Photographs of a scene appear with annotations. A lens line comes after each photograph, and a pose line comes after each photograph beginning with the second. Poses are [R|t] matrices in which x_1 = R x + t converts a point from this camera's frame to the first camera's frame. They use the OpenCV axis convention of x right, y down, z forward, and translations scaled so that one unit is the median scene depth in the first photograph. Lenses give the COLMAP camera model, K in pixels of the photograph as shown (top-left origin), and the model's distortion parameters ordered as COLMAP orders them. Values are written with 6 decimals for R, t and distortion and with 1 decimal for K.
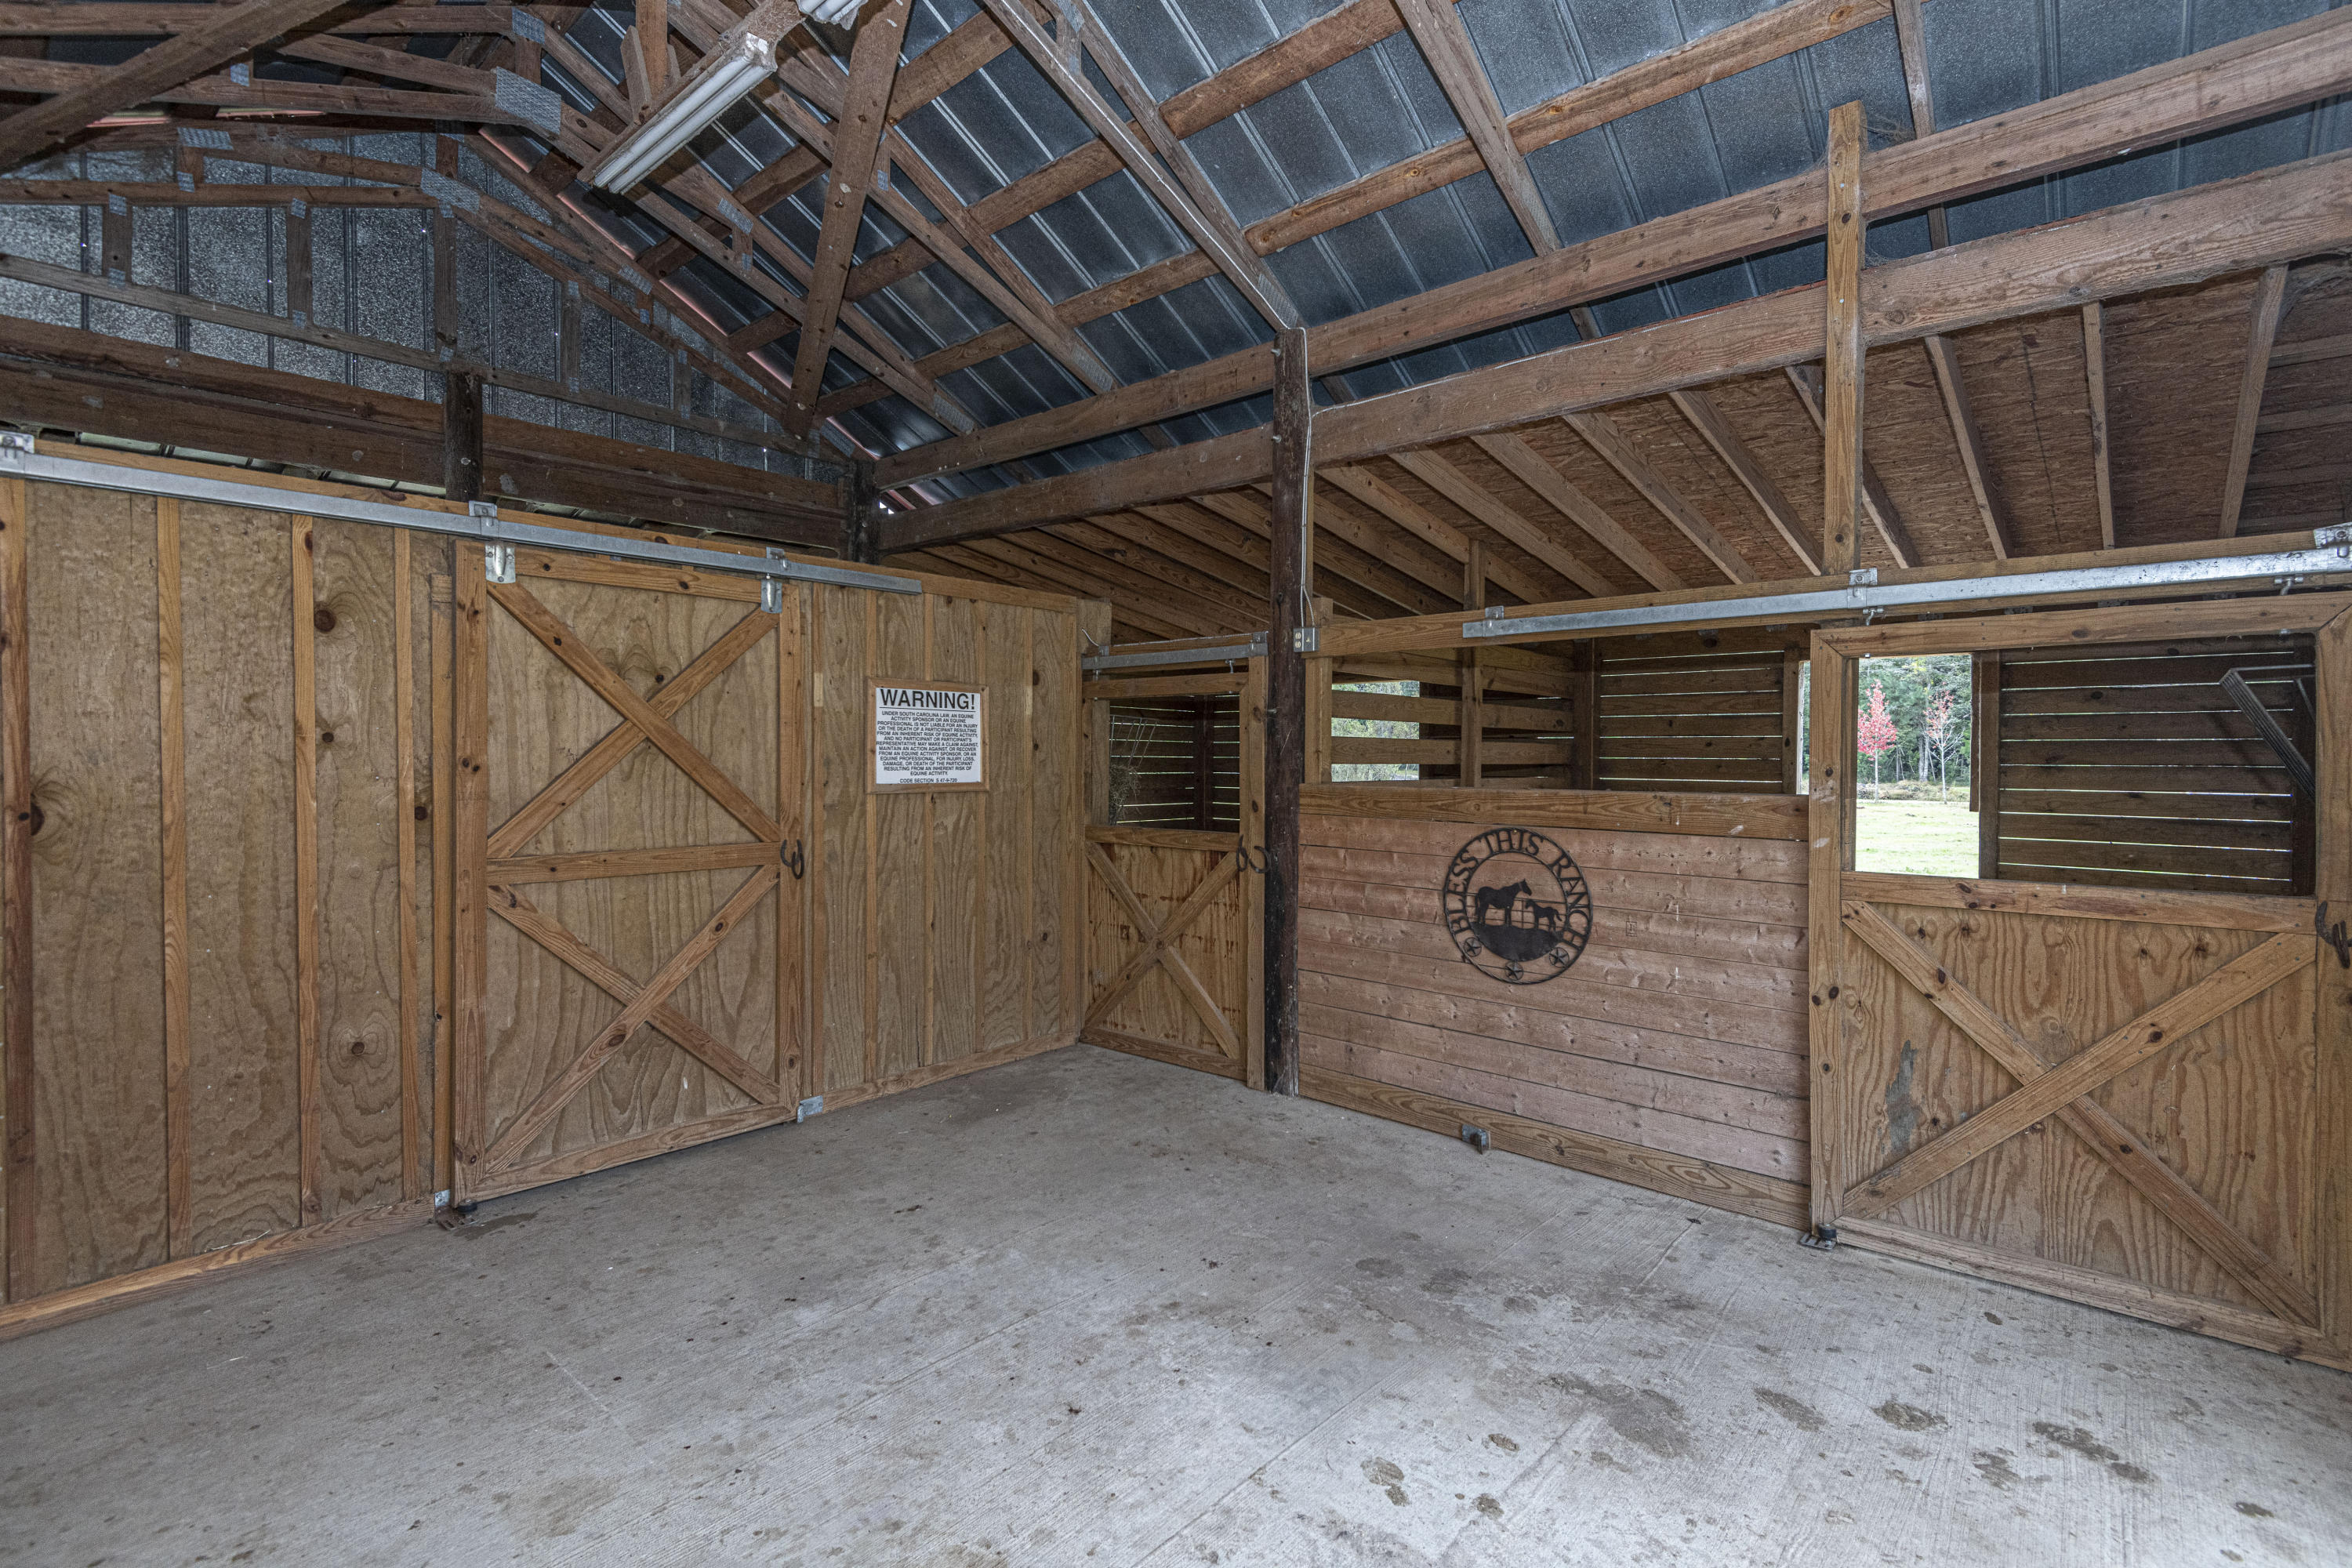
lens RADIAL K [[1073.9, 0, 1197.4], [0, 1073.9, 773.1], [0, 0, 1]] dist [0.014798, -0.006232]
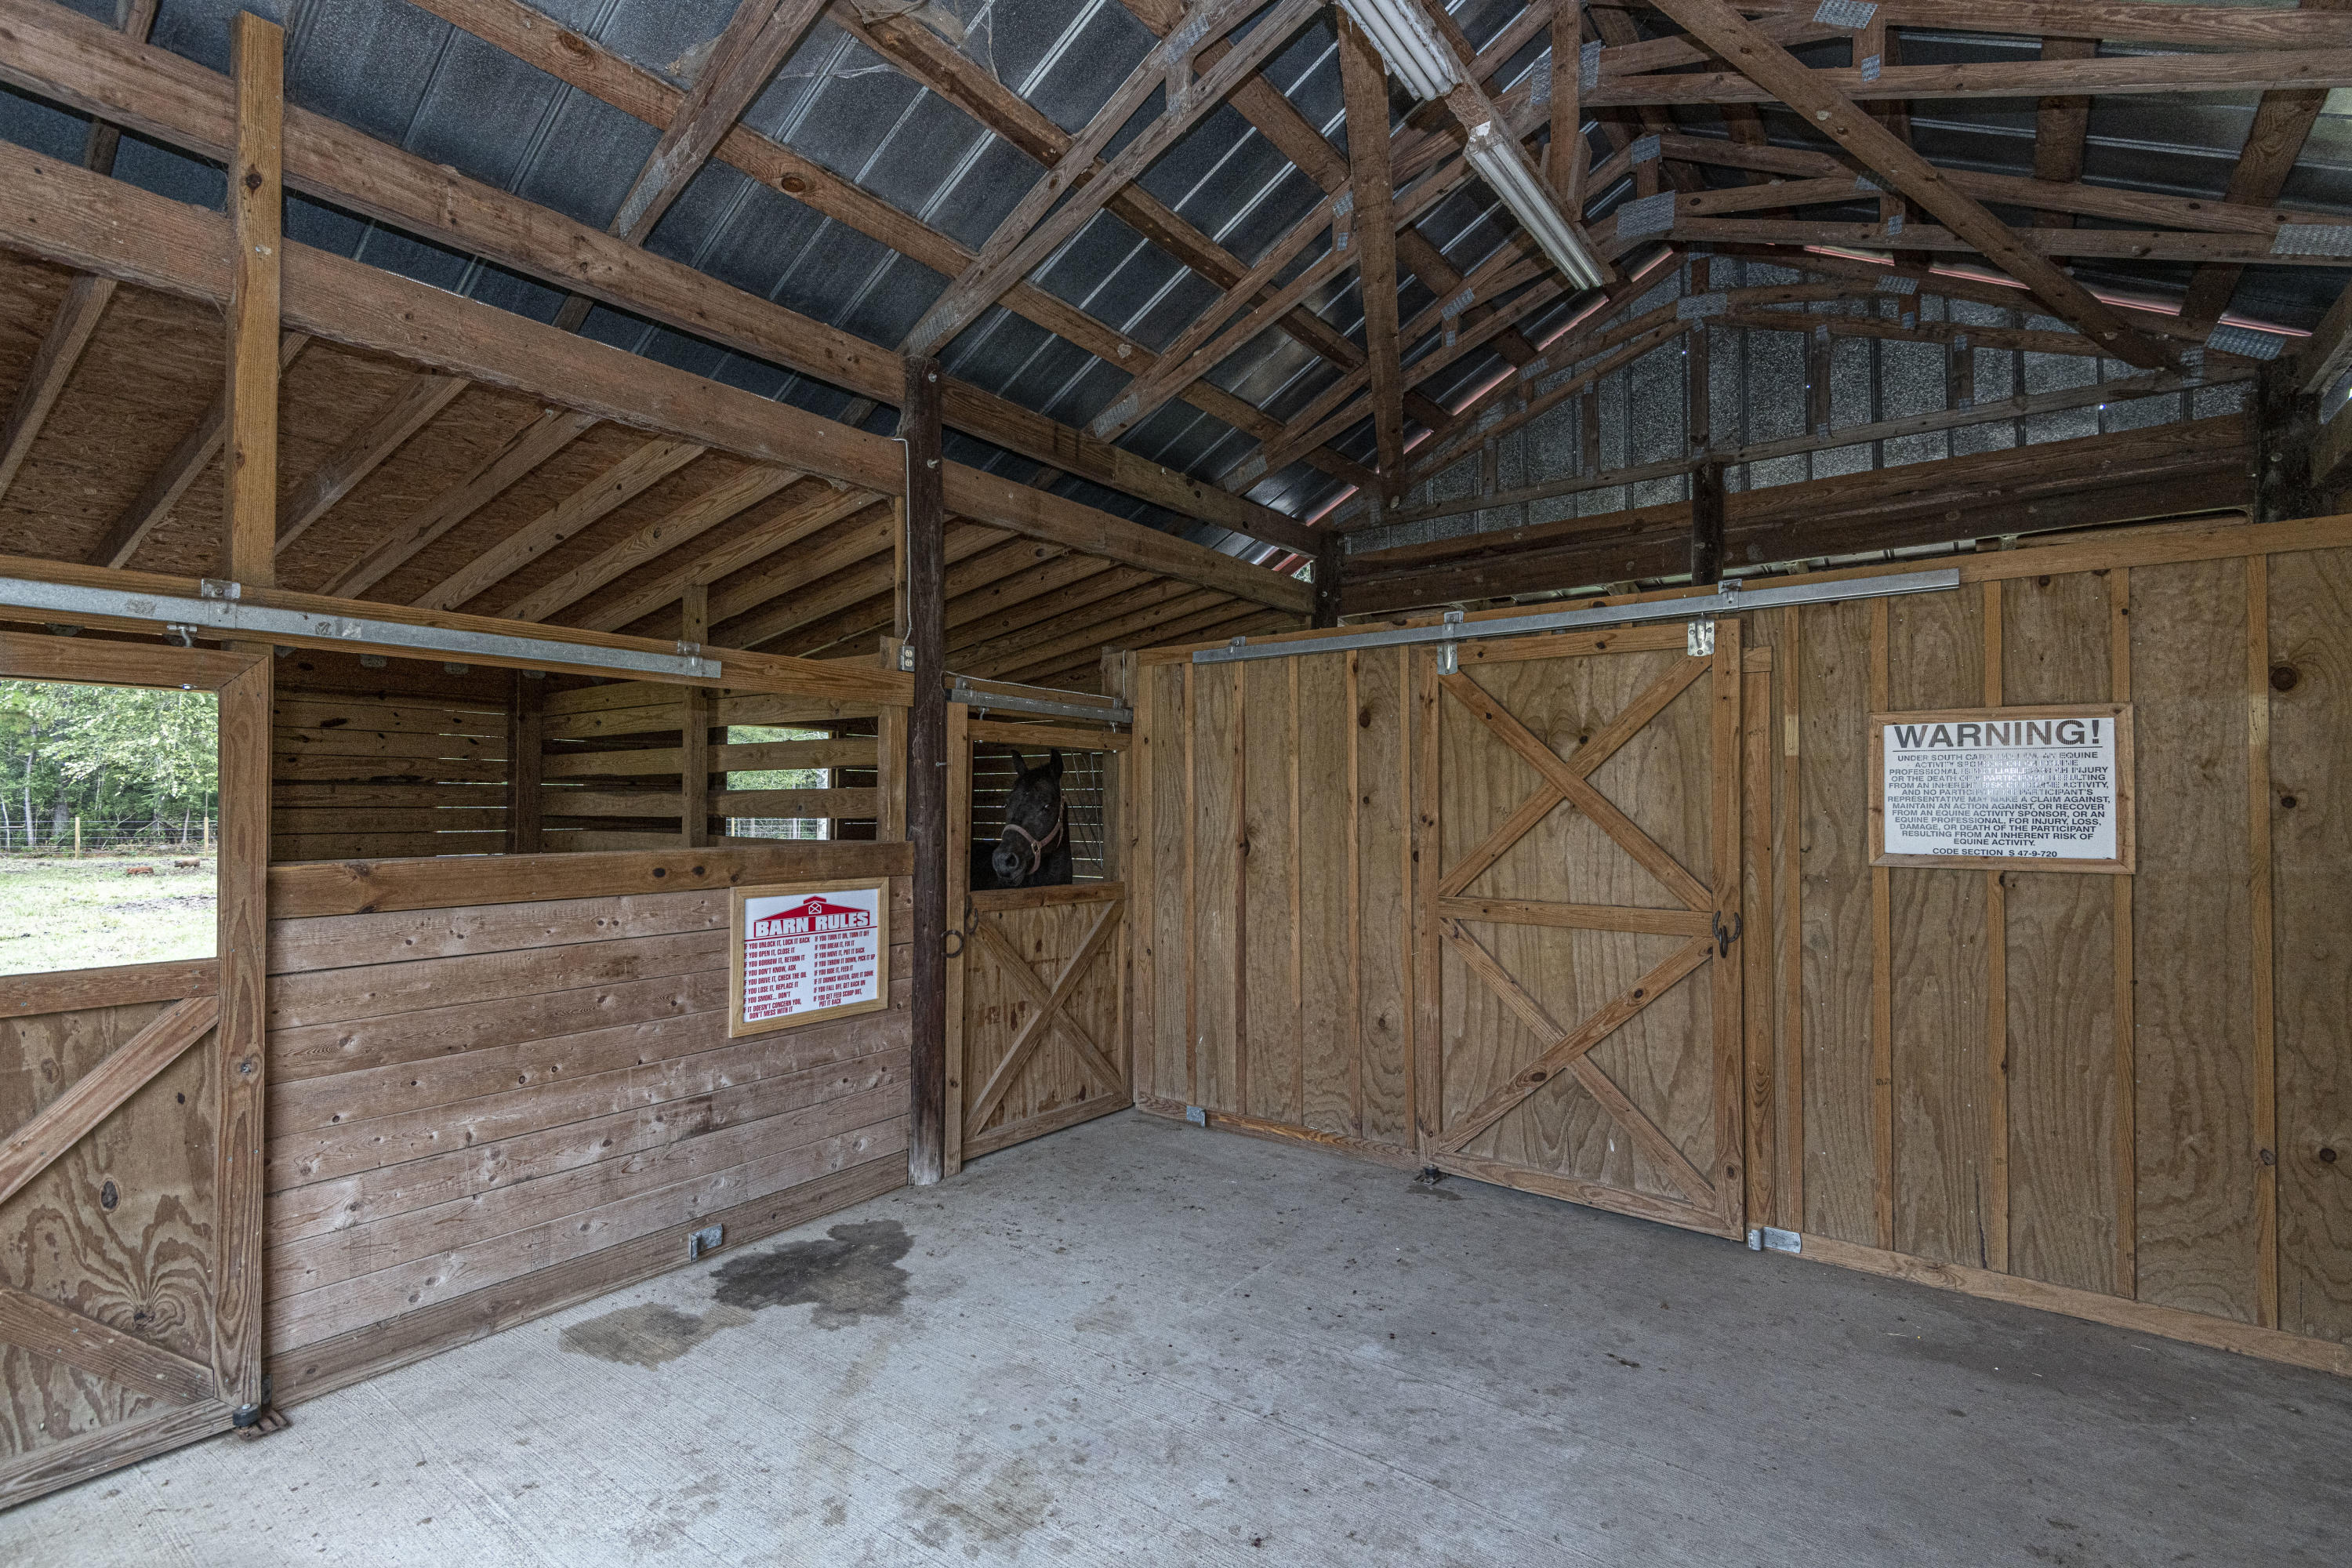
lens RADIAL K [[1073.9, 0, 1192.1], [0, 1073.9, 794.3], [0, 0, 1]] dist [0.014798, -0.006232]
pose [[0.083552, -0.014329, -0.996400, 0.518688], [-0.021373, 0.999641, -0.016168, -0.010751], [0.996274, 0.022646, 0.083216, 0.565850]]
